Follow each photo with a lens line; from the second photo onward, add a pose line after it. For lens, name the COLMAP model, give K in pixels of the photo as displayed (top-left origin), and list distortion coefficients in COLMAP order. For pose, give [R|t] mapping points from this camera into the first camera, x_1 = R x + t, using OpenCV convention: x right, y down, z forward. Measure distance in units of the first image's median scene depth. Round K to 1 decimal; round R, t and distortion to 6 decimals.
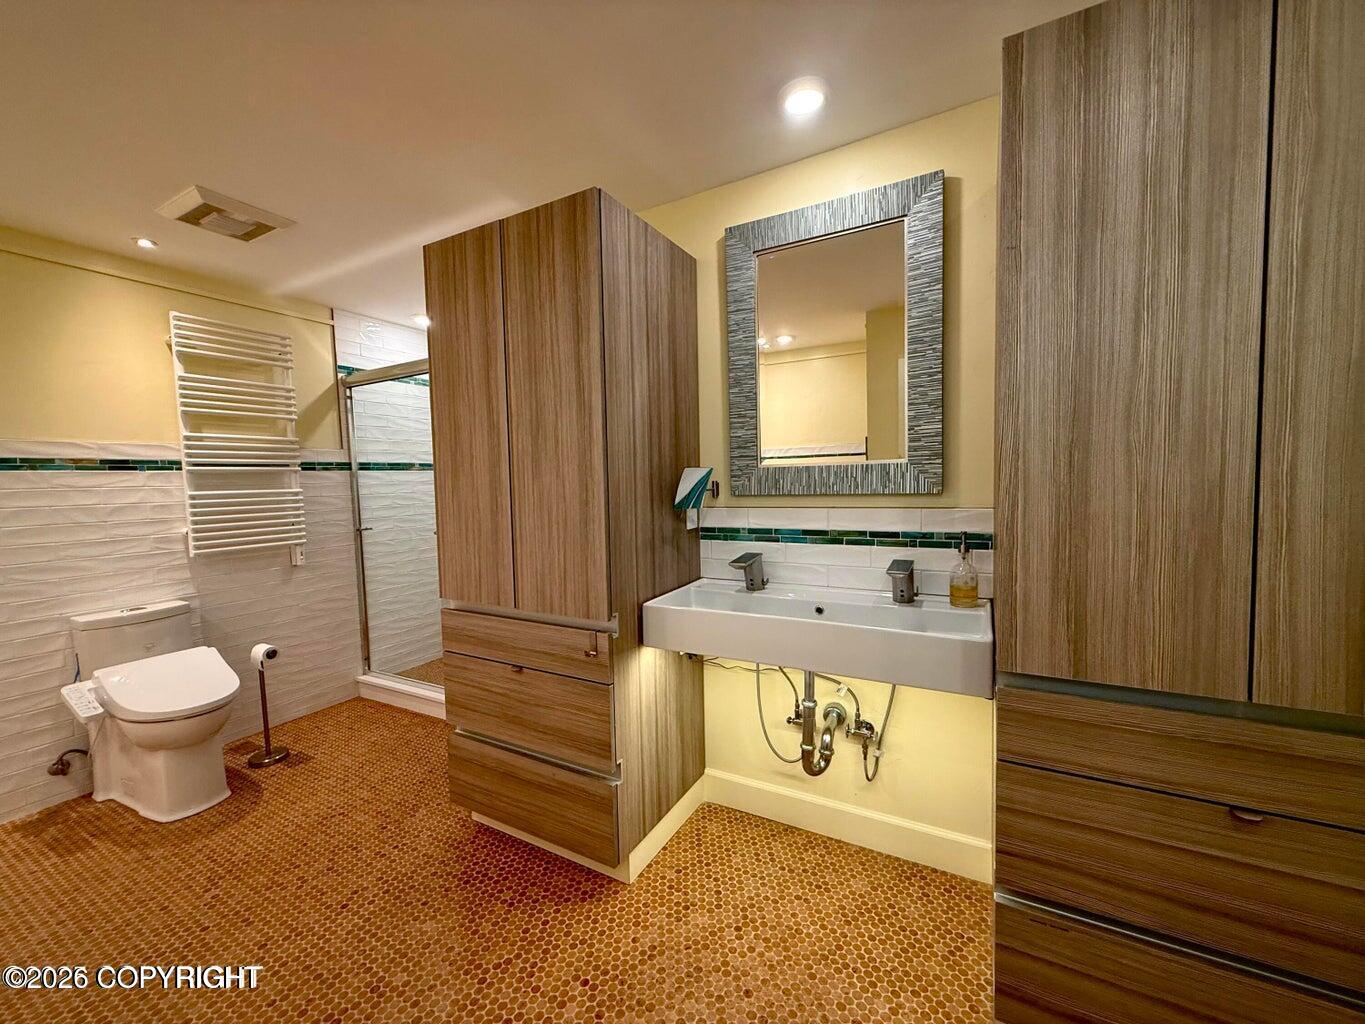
lens RADIAL K [[546.1, 0, 682.1], [0, 546.1, 507.6], [0, 0, 1]] dist [0.001664, -0.000107]
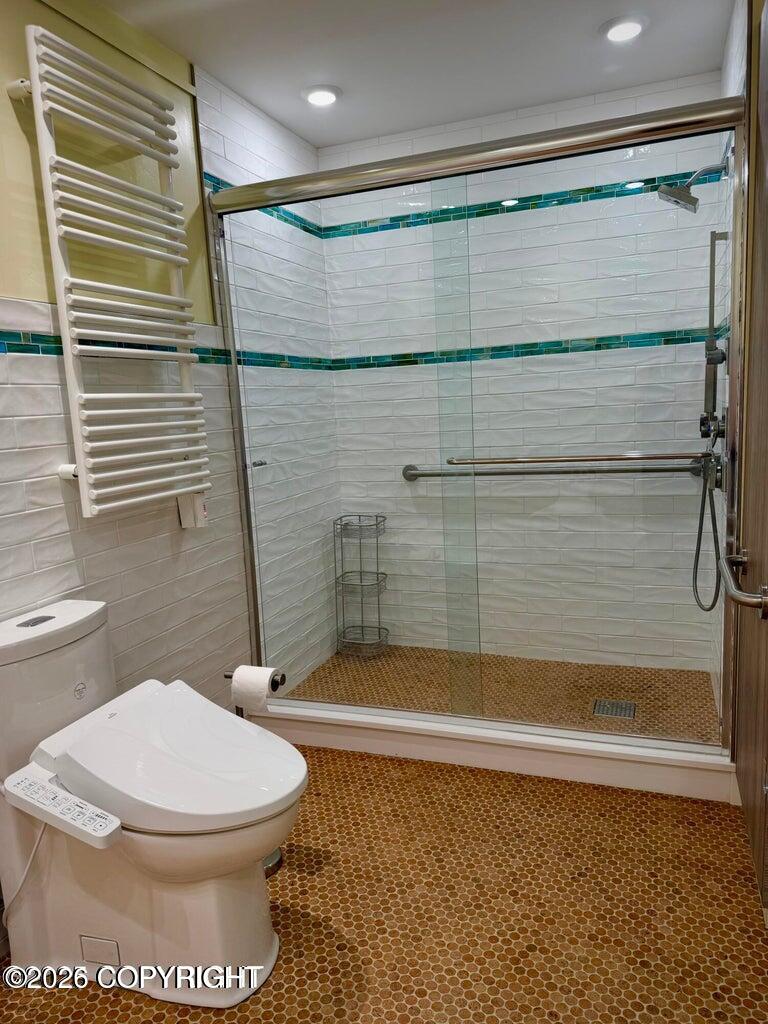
lens RADIAL K [[724.5, 0, 386.0], [0, 724.5, 516.6], [0, 0, 1]] dist [0.005231, -0.016405]
pose [[0.987771, -0.031223, 0.152752, -0.623848], [0.014780, 0.994082, 0.107622, 0.014236], [-0.155208, -0.104049, 0.982387, 0.225454]]
